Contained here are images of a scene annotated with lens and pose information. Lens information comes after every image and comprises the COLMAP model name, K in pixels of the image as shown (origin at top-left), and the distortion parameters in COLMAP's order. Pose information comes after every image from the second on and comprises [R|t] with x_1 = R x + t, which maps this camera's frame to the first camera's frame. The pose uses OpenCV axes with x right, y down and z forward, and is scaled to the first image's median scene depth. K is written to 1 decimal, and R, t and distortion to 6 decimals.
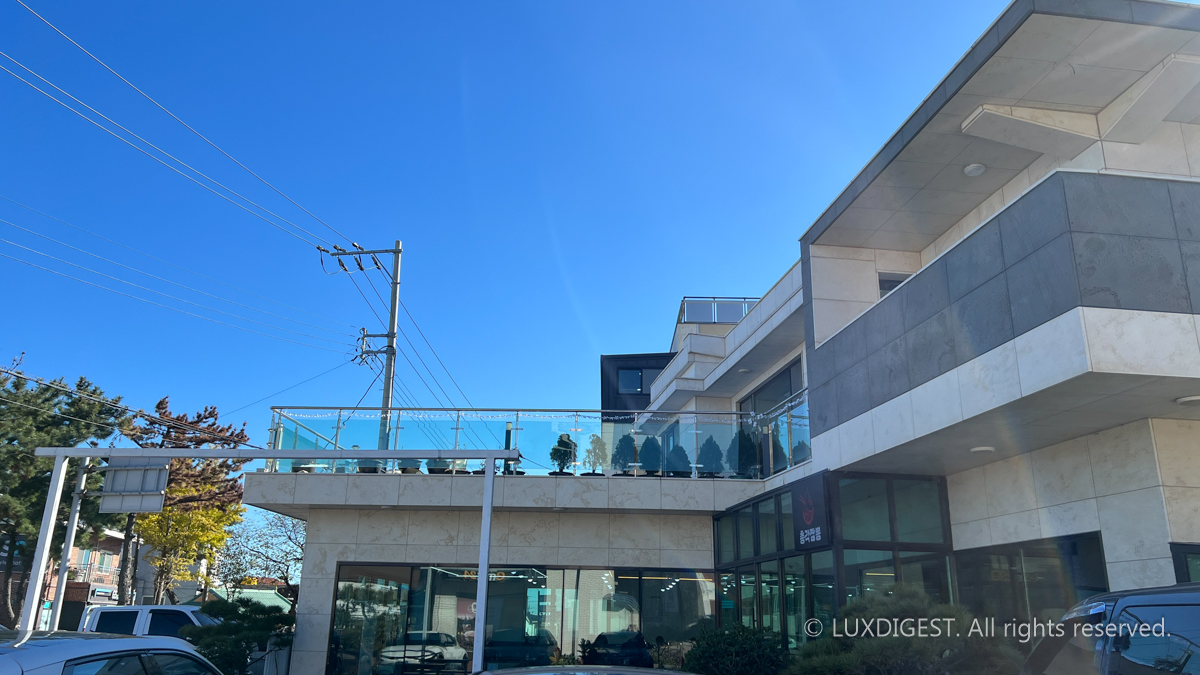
lens RADIAL K [[907.3, 0, 600.6], [0, 907.3, 338.8], [0, 0, 1]] dist [0.064922, -0.007645]
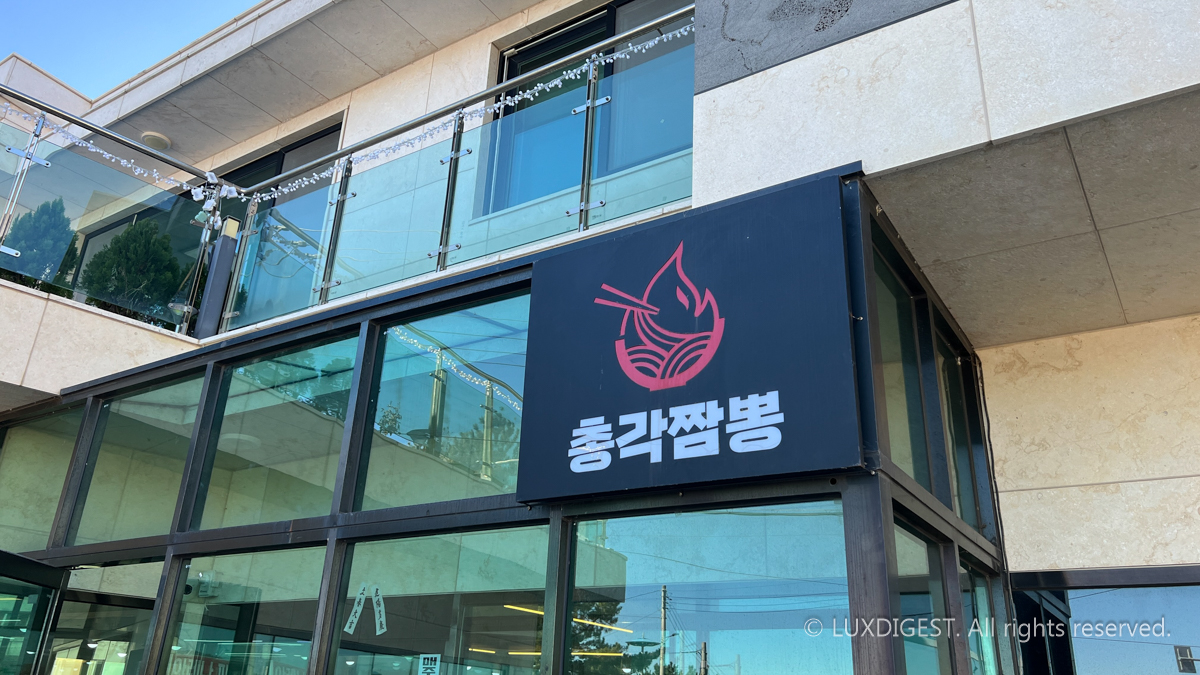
lens RADIAL K [[907.3, 0, 597.6], [0, 907.3, 335.1], [0, 0, 1]] dist [0.064922, -0.007645]
pose [[0.676450, 0.300676, 0.672316, 0.054592], [-0.251111, 0.952328, -0.173249, 0.233362], [-0.692357, -0.051632, 0.719705, 0.839914]]
